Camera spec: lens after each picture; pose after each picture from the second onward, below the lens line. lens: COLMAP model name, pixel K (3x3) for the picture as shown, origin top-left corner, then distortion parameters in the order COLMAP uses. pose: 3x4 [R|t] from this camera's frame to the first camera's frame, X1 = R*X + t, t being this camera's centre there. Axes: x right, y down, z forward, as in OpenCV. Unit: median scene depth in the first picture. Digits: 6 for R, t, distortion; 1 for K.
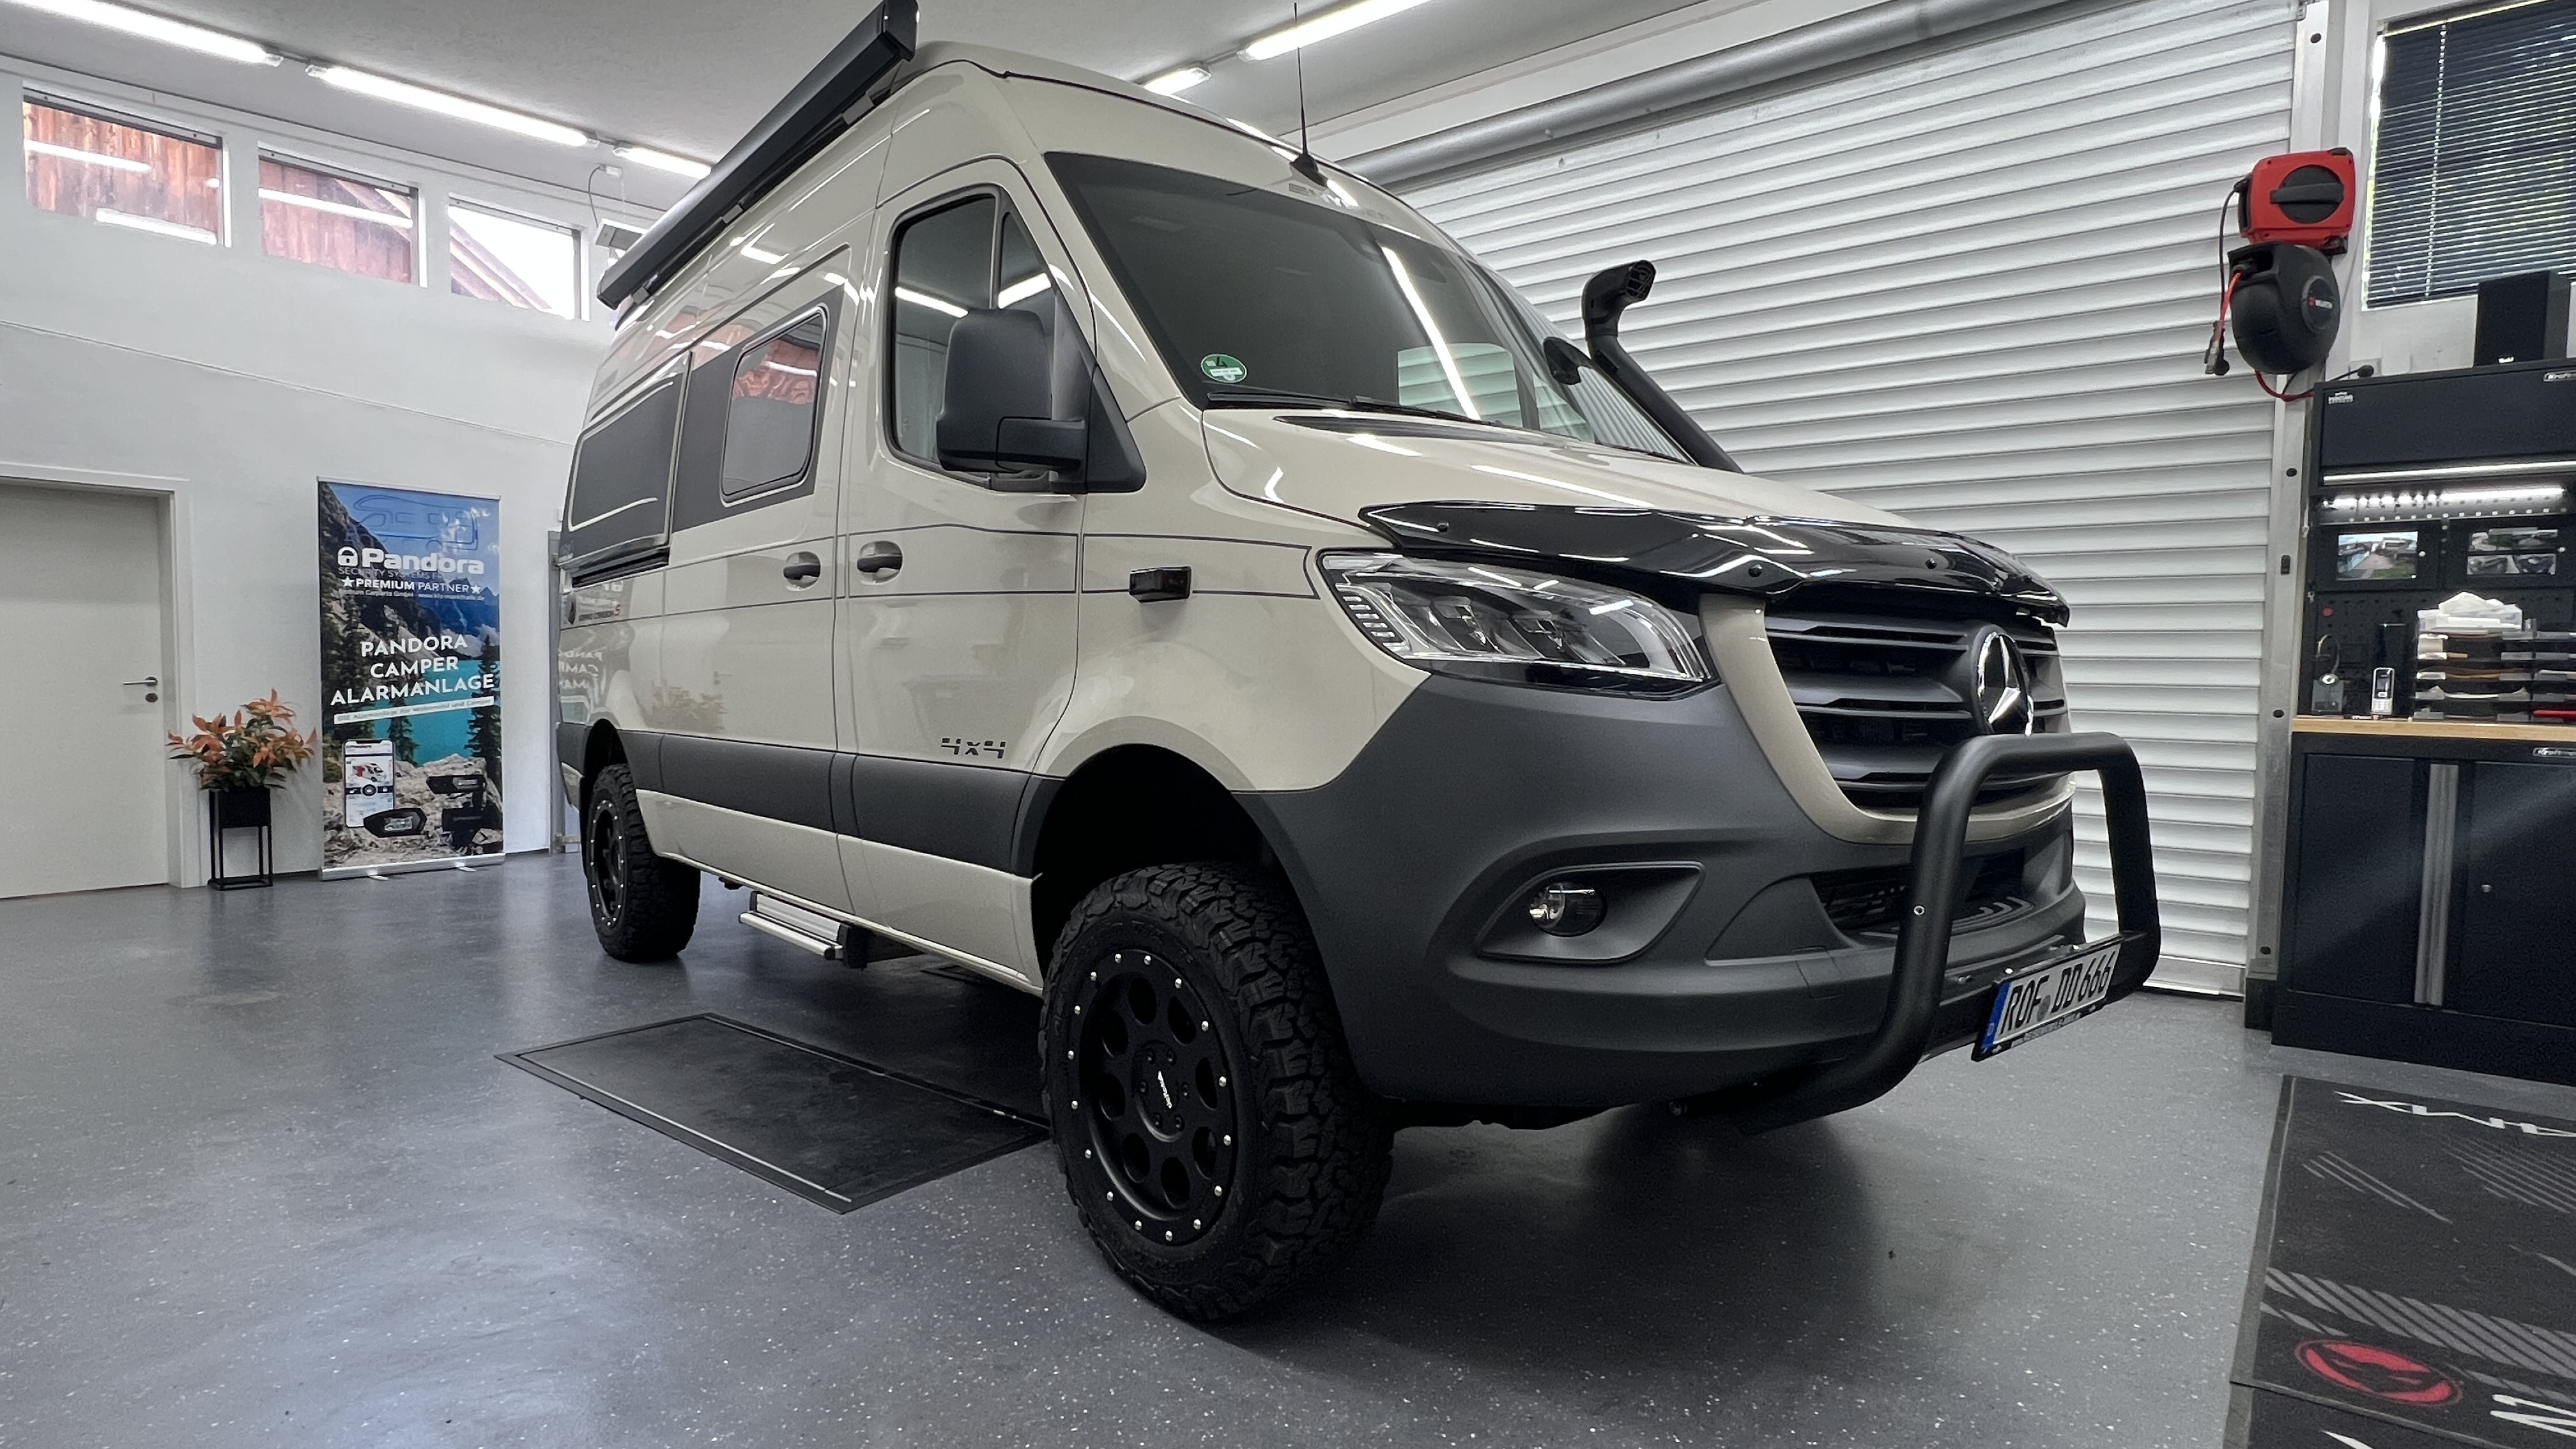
lens RADIAL K [[1302.2, 0, 1290.2], [0, 1302.2, 725.8], [0, 0, 1]] dist [0.000743, 0.000051]
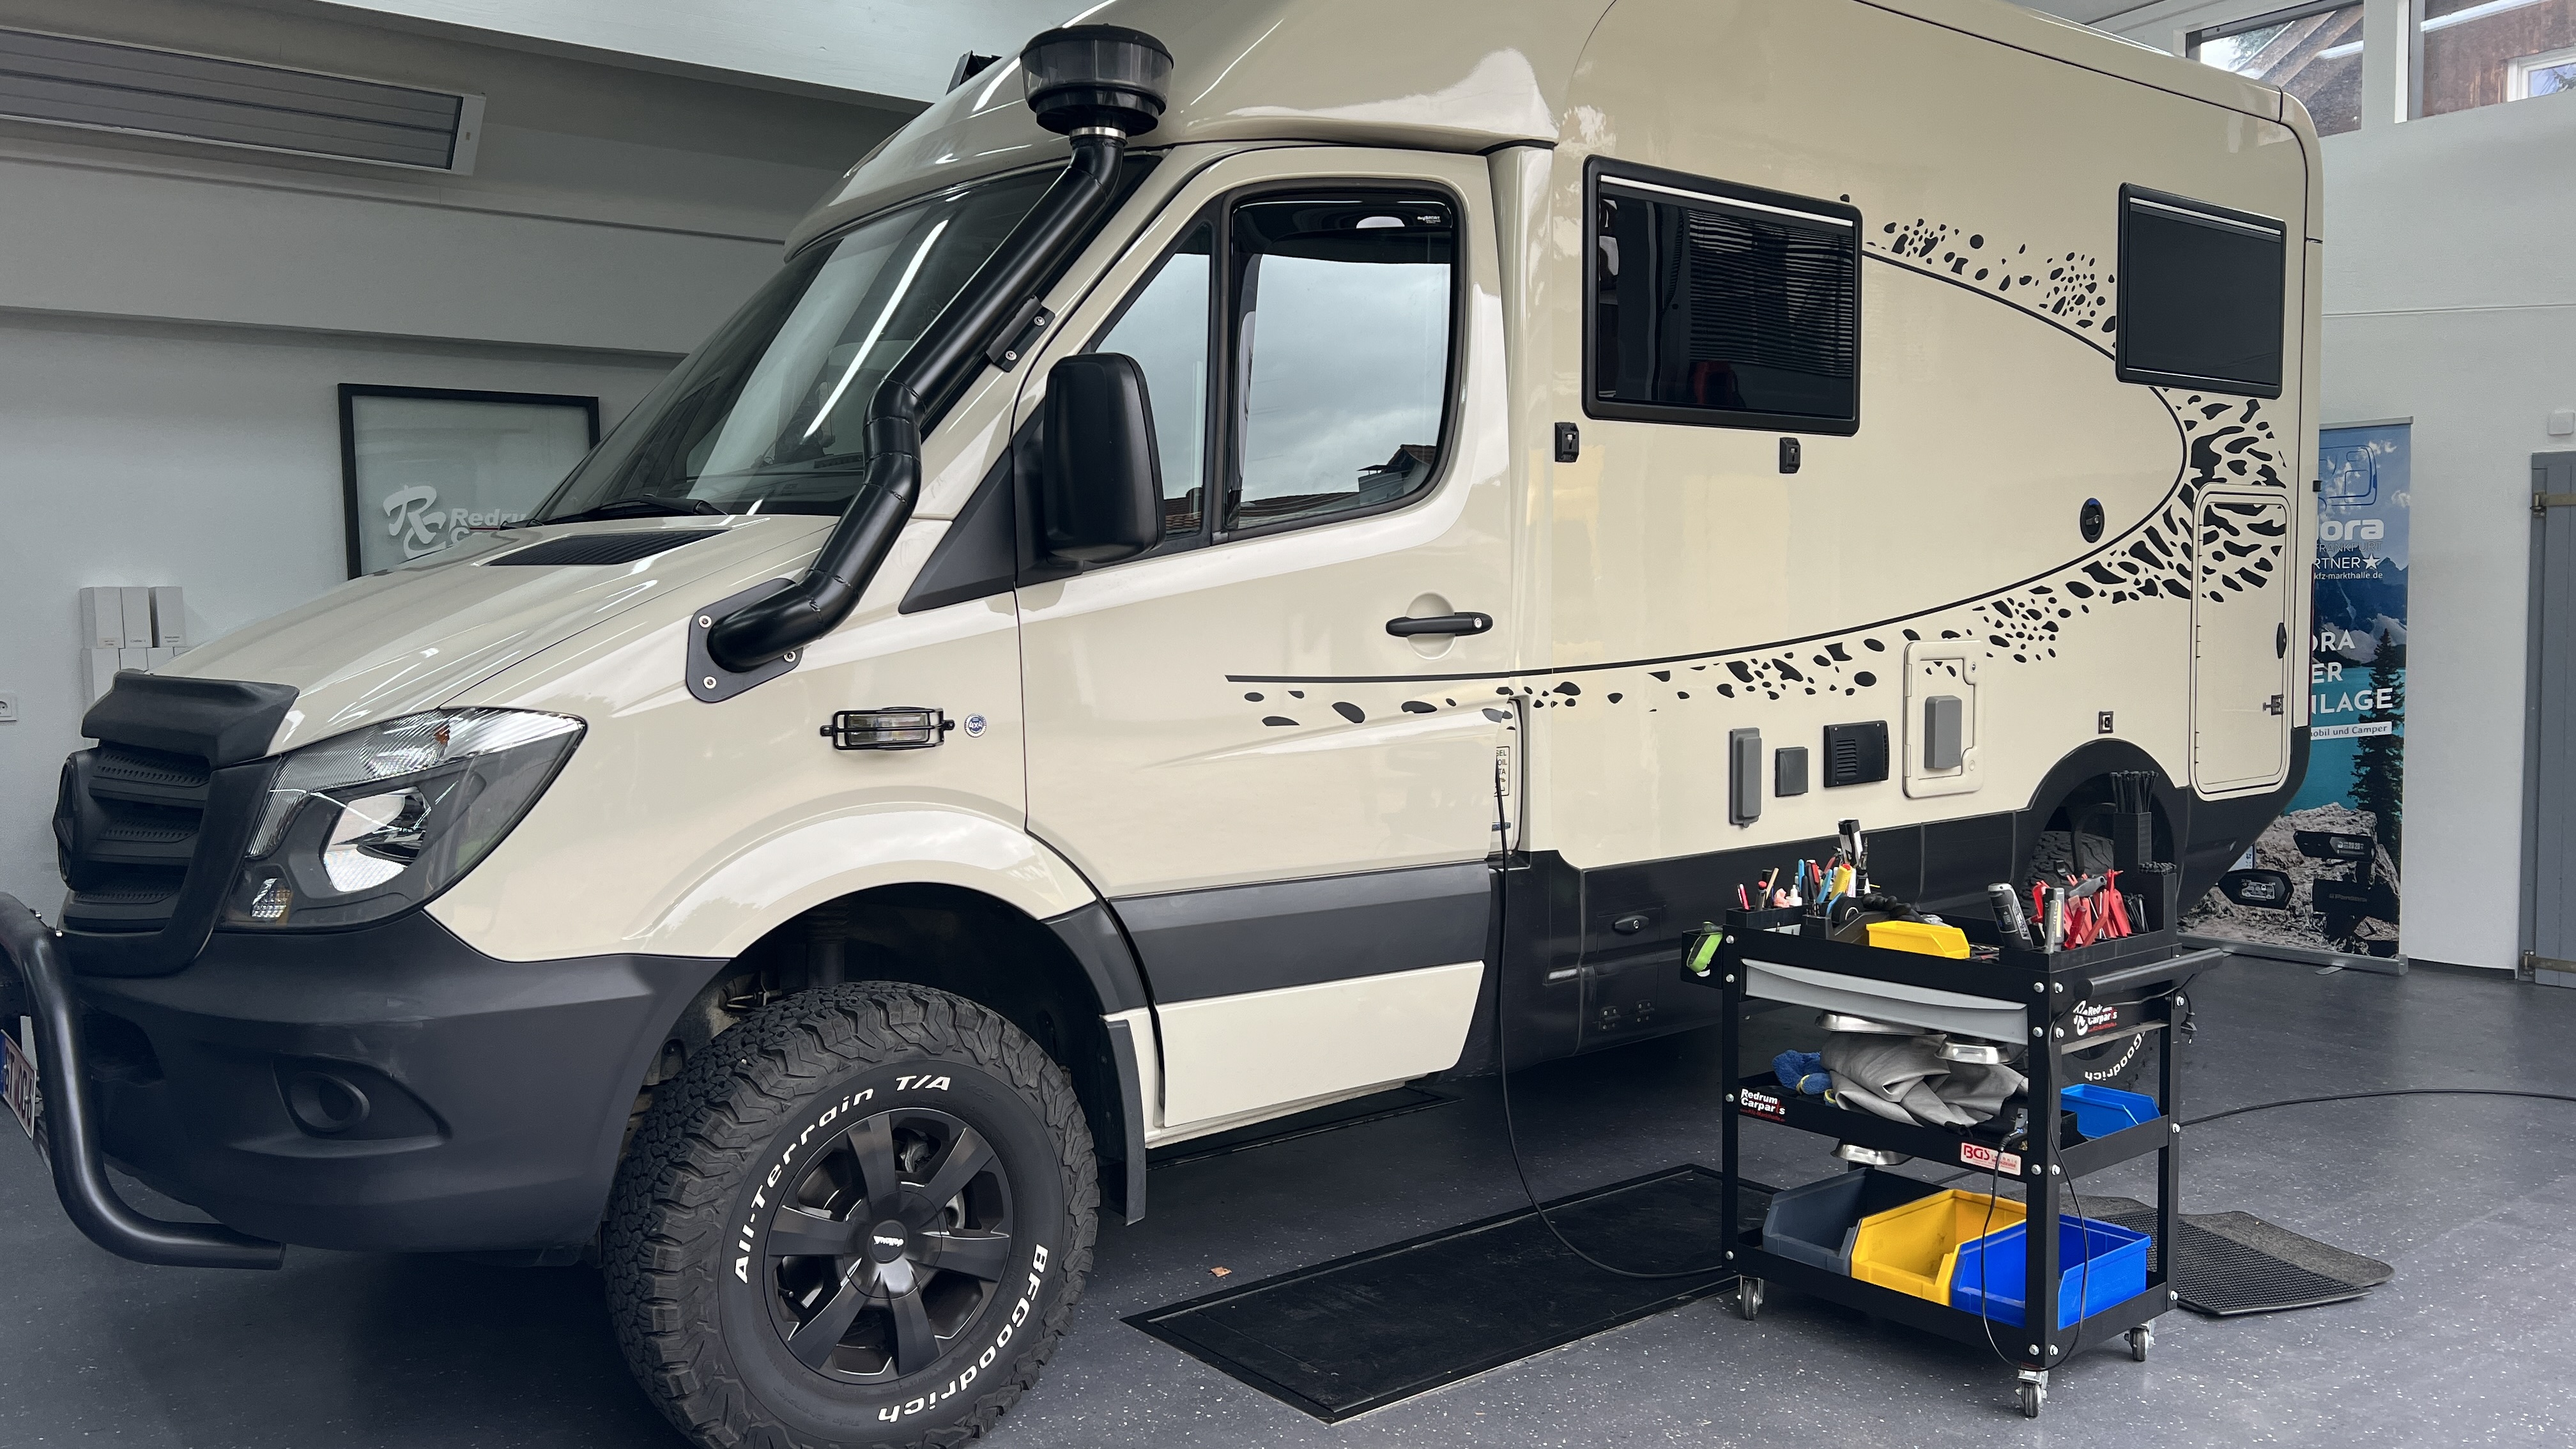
lens RADIAL K [[1999.0, 0, 1285.0], [0, 1999.0, 738.3], [0, 0, 1]] dist [-0.001199, -0.001789]
pose [[-0.228249, 0.046163, -0.972508, 0.515962], [-0.039631, 0.997607, 0.056656, -0.050235], [0.972796, 0.051473, -0.225874, 0.691938]]
